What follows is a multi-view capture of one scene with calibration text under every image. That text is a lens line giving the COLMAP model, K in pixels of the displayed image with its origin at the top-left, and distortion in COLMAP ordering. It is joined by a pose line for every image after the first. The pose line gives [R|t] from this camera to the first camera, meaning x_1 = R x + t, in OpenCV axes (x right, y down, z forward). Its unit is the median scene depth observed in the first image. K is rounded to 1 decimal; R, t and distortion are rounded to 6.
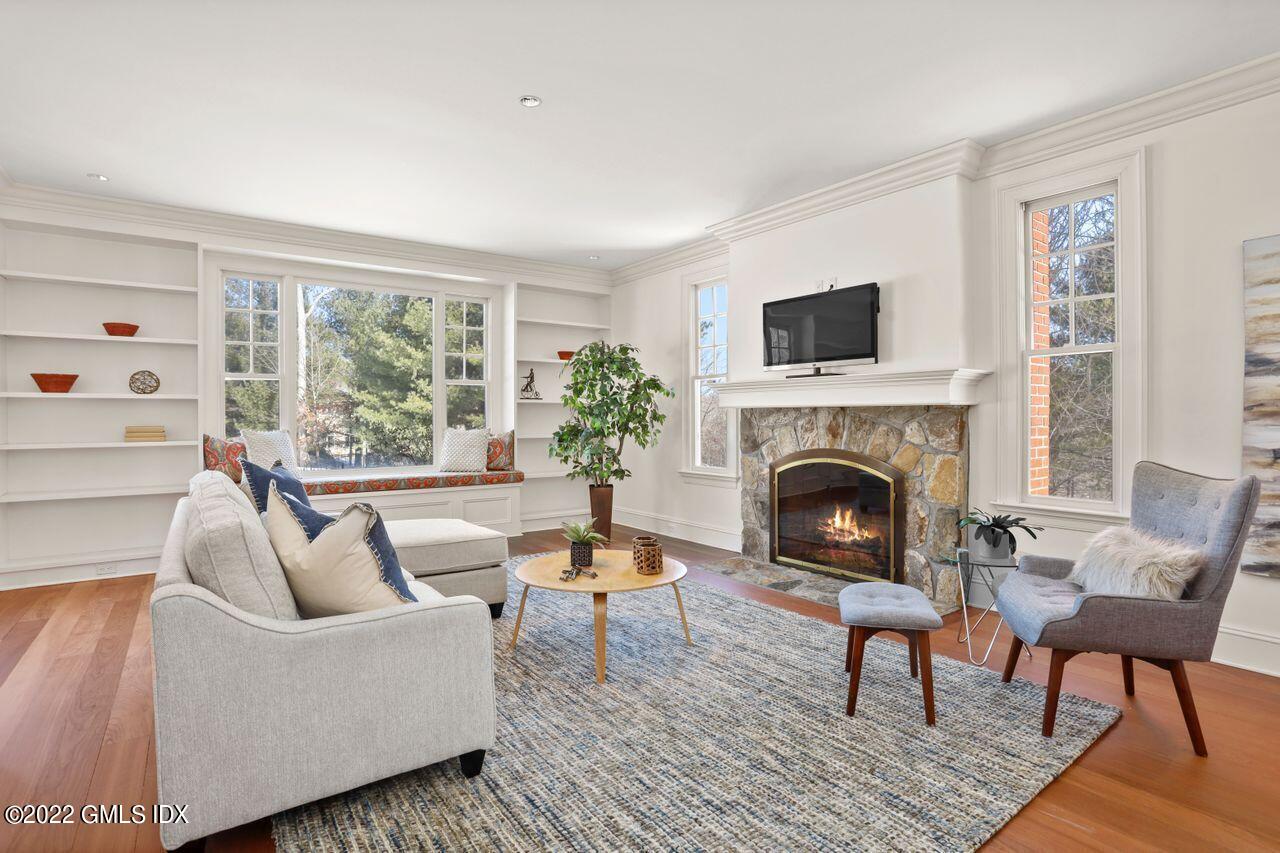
lens RADIAL K [[631.4, 0, 637.4], [0, 631.4, 431.5], [0, 0, 1]] dist [-0.075324, 0.038281]
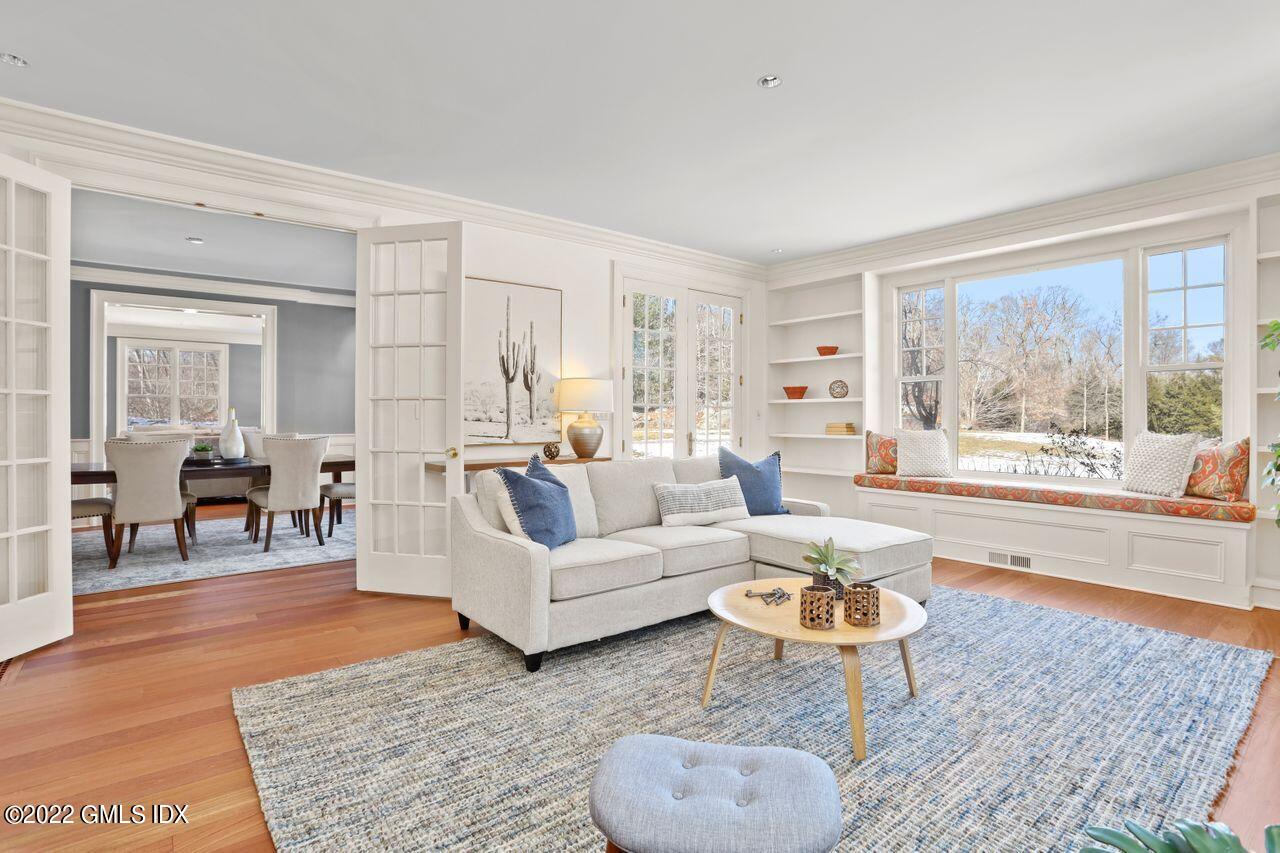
lens RADIAL K [[631.4, 0, 637.4], [0, 631.4, 431.5], [0, 0, 1]] dist [-0.075324, 0.038281]
pose [[0.044076, 0.024316, -0.998732, 0.706207], [-0.021084, 0.999504, 0.023405, -0.017505], [0.998806, 0.020025, 0.044566, 0.713506]]
